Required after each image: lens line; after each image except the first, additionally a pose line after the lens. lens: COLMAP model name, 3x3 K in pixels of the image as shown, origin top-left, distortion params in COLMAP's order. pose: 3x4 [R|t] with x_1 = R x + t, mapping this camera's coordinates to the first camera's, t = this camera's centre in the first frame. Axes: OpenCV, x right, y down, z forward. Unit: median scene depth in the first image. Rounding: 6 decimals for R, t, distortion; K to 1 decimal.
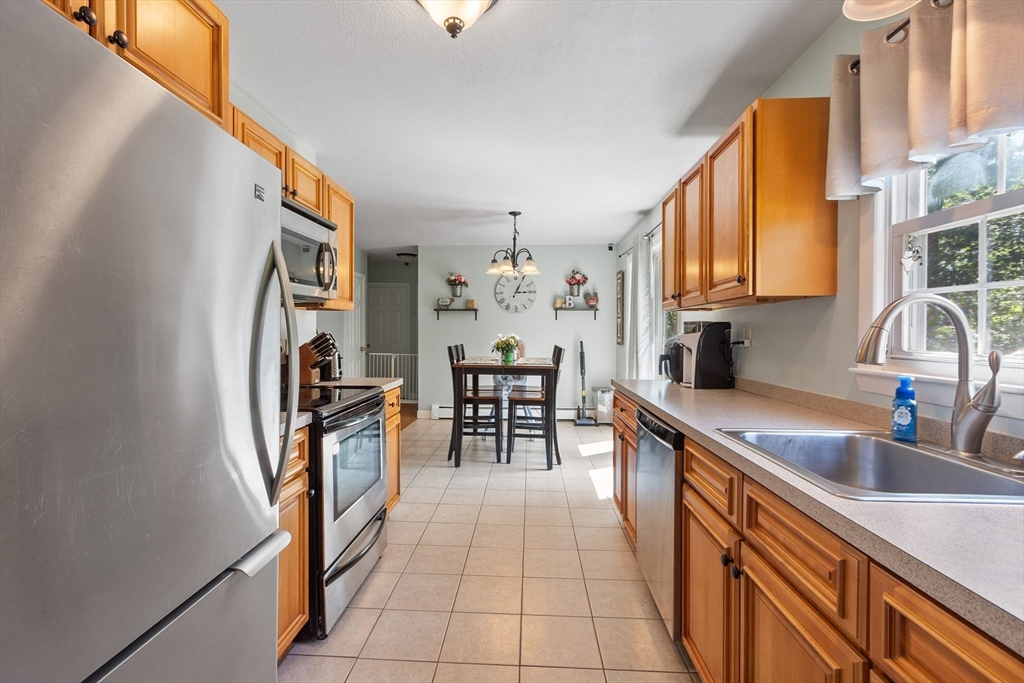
lens RADIAL K [[463.9, 0, 502.1], [0, 463.9, 338.4], [0, 0, 1]] dist [-0.001433, 0.000105]
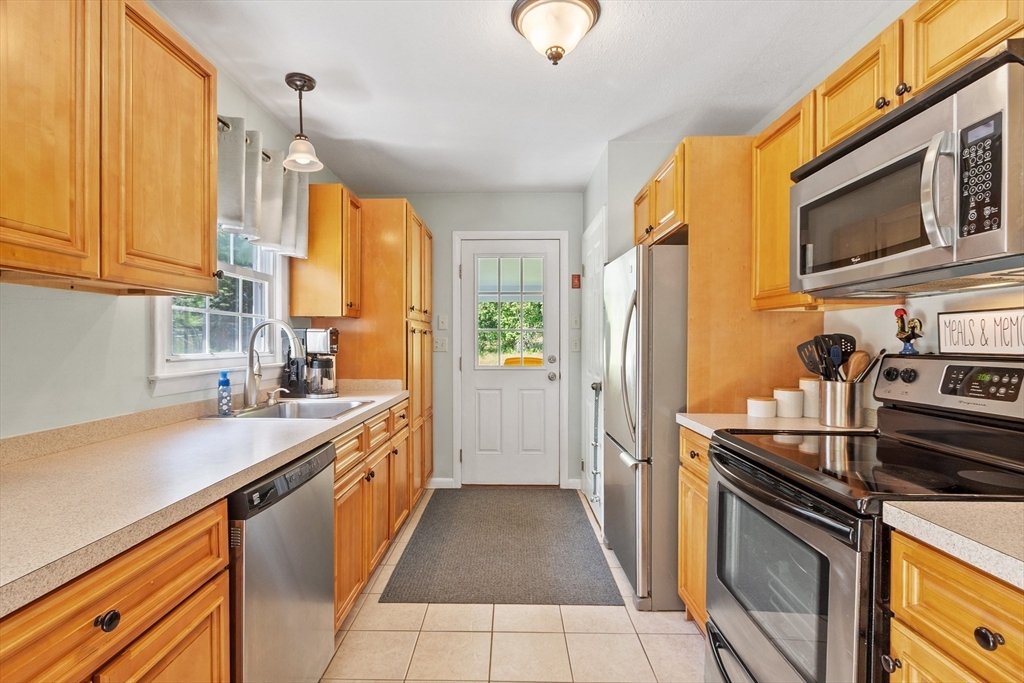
lens RADIAL K [[495.6, 0, 504.8], [0, 495.6, 341.5], [0, 0, 1]] dist [-0.001773, -0.000412]
pose [[-0.998689, -0.007851, -0.050576, 0.024122], [-0.008633, 0.999846, 0.015254, -0.010960], [0.050449, 0.015671, -0.998604, 0.756965]]
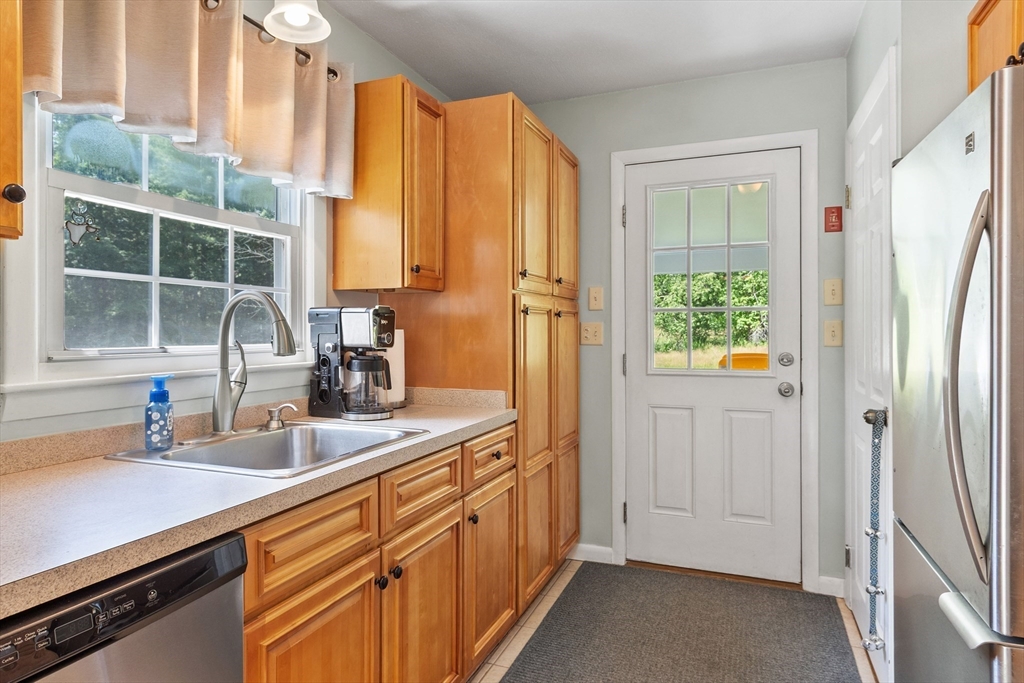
lens RADIAL K [[609.0, 0, 505.9], [0, 609.0, 330.1], [0, 0, 1]] dist [0.006292, -0.002970]
pose [[-0.950568, -0.004997, 0.310476, -0.027130], [-0.000147, 0.999878, 0.015641, -0.005695], [-0.310516, 0.014823, -0.950452, 0.551948]]
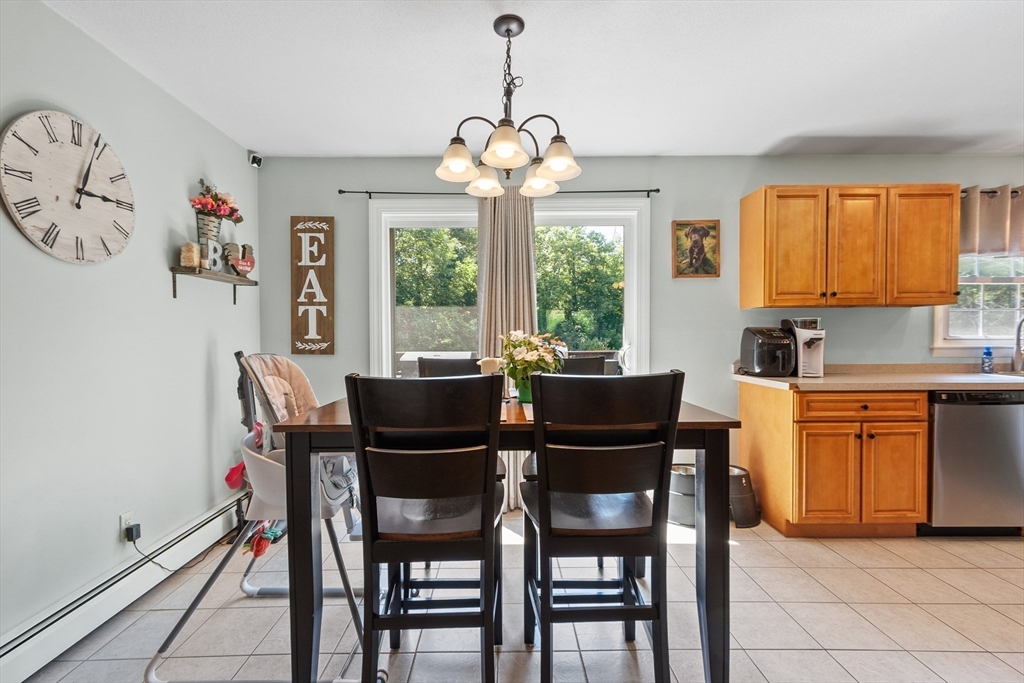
lens RADIAL K [[451.5, 0, 505.2], [0, 451.5, 347.2], [0, 0, 1]] dist [-0.000646, 0.000570]
pose [[-0.061727, -0.032512, 0.997563, -0.369155], [0.018725, 0.999256, 0.033726, -0.010049], [-0.997917, 0.020761, -0.061072, 1.051605]]
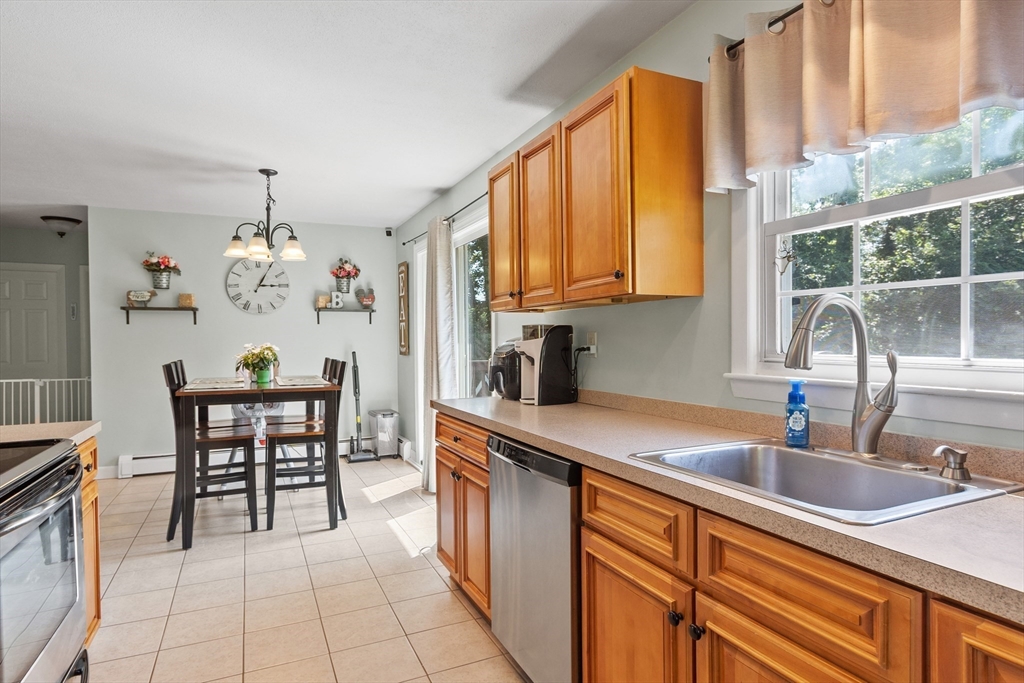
lens RADIAL K [[567.5, 0, 510.2], [0, 567.5, 344.3], [0, 0, 1]] dist [0.000733, -0.000985]
pose [[0.880166, -0.016597, 0.474376, -0.062876], [0.019207, 0.999815, -0.000657, -0.000905], [-0.474277, 0.009690, 0.880322, 0.071120]]
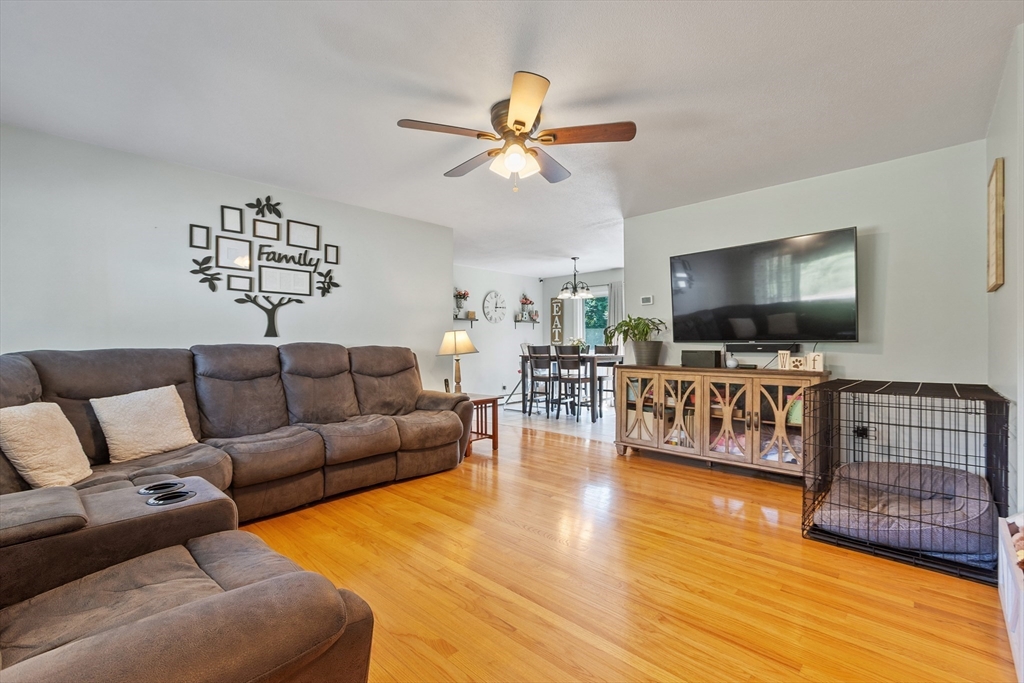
lens RADIAL K [[451.5, 0, 505.2], [0, 451.5, 347.2], [0, 0, 1]] dist [-0.000646, 0.000570]
pose [[0.648280, -0.011988, 0.761308, -1.277068], [0.019416, 0.999811, -0.000790, 0.019538], [-0.761155, 0.015294, 0.648390, 0.221390]]
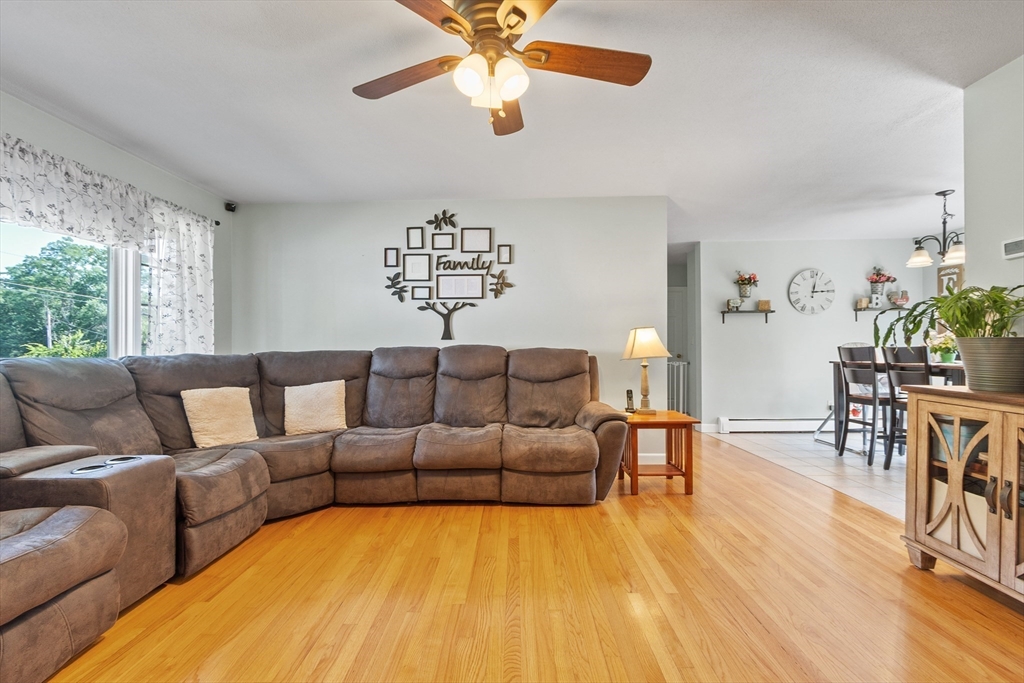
lens RADIAL K [[451.5, 0, 505.2], [0, 451.5, 347.2], [0, 0, 1]] dist [-0.000646, 0.000570]
pose [[0.999562, -0.011766, 0.027155, -0.828692], [0.012177, 0.999813, -0.015031, 0.021288], [-0.026973, 0.015355, 0.999518, 0.187386]]
